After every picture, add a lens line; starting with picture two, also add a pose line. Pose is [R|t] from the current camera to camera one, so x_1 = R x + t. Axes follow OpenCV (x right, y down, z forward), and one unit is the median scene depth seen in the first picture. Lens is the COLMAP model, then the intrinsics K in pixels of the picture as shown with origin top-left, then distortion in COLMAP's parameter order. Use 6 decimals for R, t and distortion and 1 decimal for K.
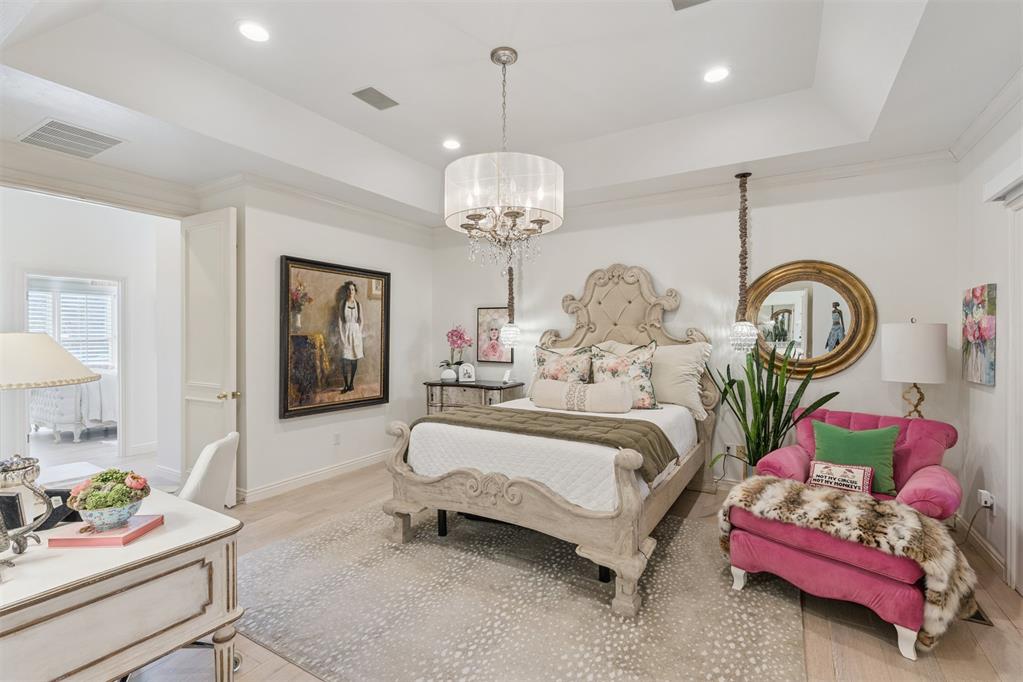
lens RADIAL K [[461.6, 0, 508.9], [0, 461.6, 340.4], [0, 0, 1]] dist [0.003978, -0.001331]
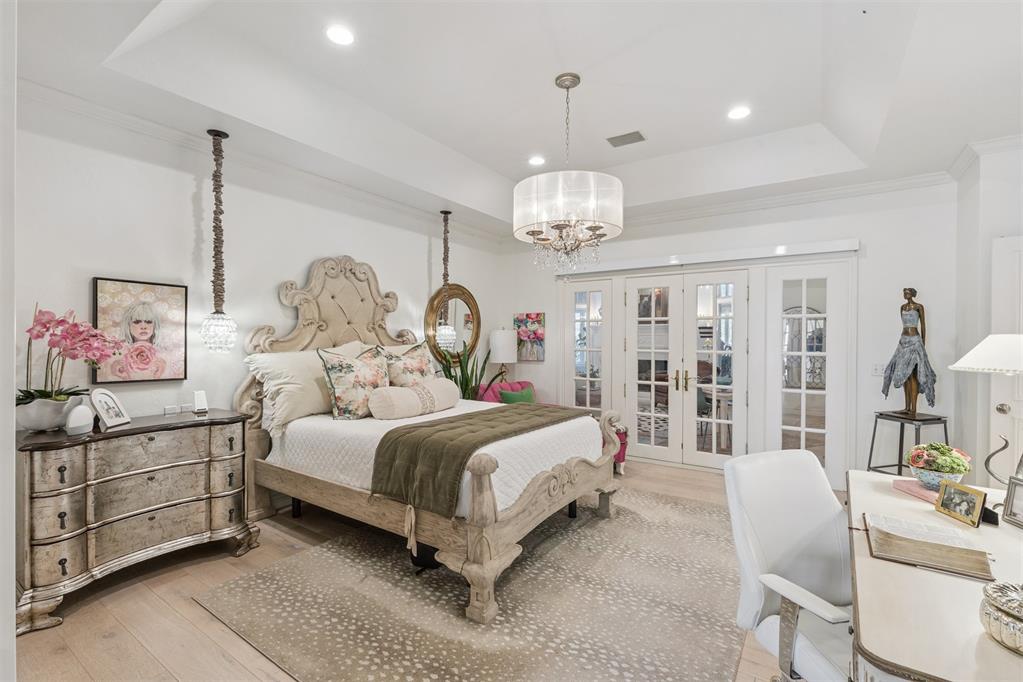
lens RADIAL K [[461.6, 0, 509.0], [0, 461.6, 341.0], [0, 0, 1]] dist [0.003978, -0.001331]
pose [[0.056110, -0.004644, 0.998414, -0.630949], [0.003997, 0.999982, 0.004427, -0.001676], [-0.998417, 0.003743, 0.056128, 0.606195]]
